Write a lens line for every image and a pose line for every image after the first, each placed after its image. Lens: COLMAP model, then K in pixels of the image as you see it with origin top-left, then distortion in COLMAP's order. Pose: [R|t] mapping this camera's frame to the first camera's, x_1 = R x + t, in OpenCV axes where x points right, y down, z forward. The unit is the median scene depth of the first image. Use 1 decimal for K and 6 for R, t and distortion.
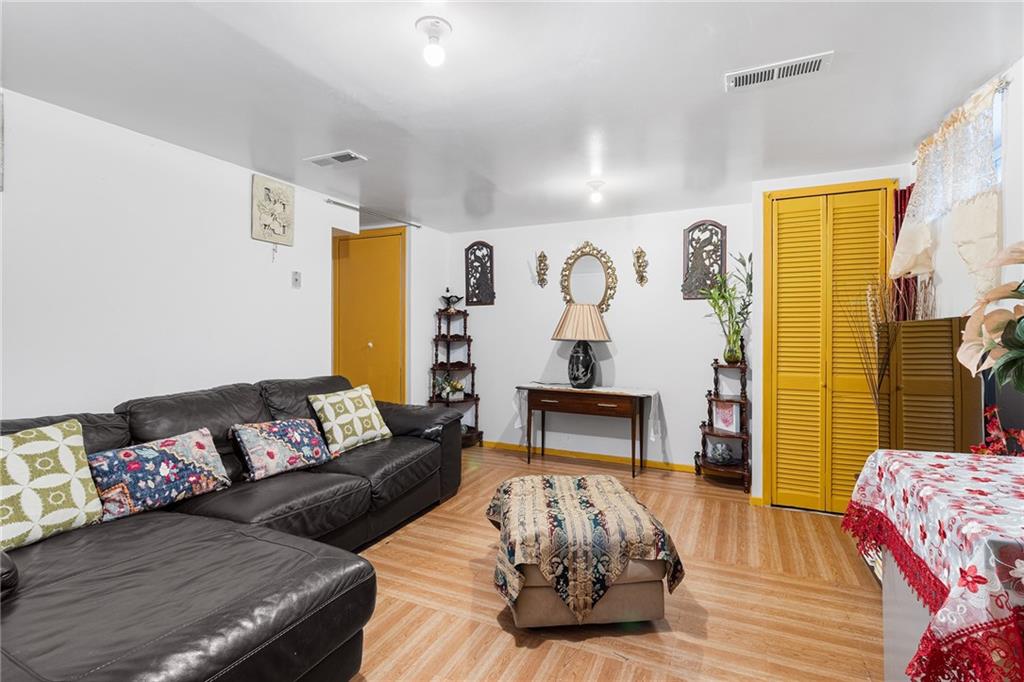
lens RADIAL K [[473.5, 0, 526.7], [0, 473.5, 331.3], [0, 0, 1]] dist [0.000603, 0.000028]
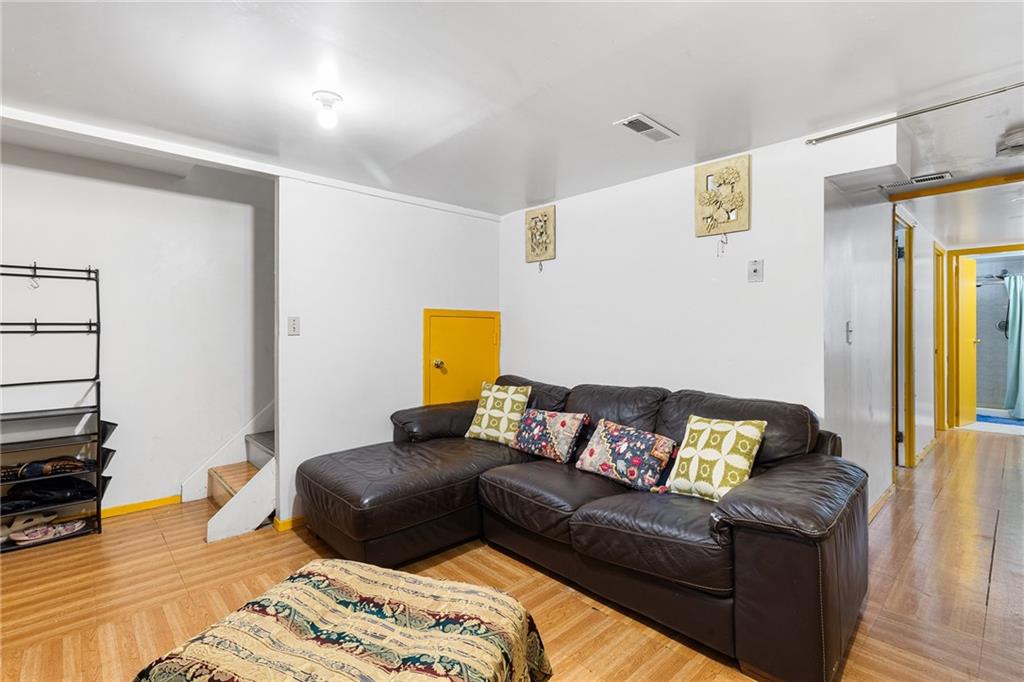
lens RADIAL K [[473.5, 0, 526.7], [0, 473.5, 331.3], [0, 0, 1]] dist [0.000603, 0.000028]
pose [[-0.371091, -0.004665, -0.928585, 0.464463], [-0.004524, 0.999985, -0.003215, -0.006443], [0.928586, 0.003008, -0.371106, 1.163626]]
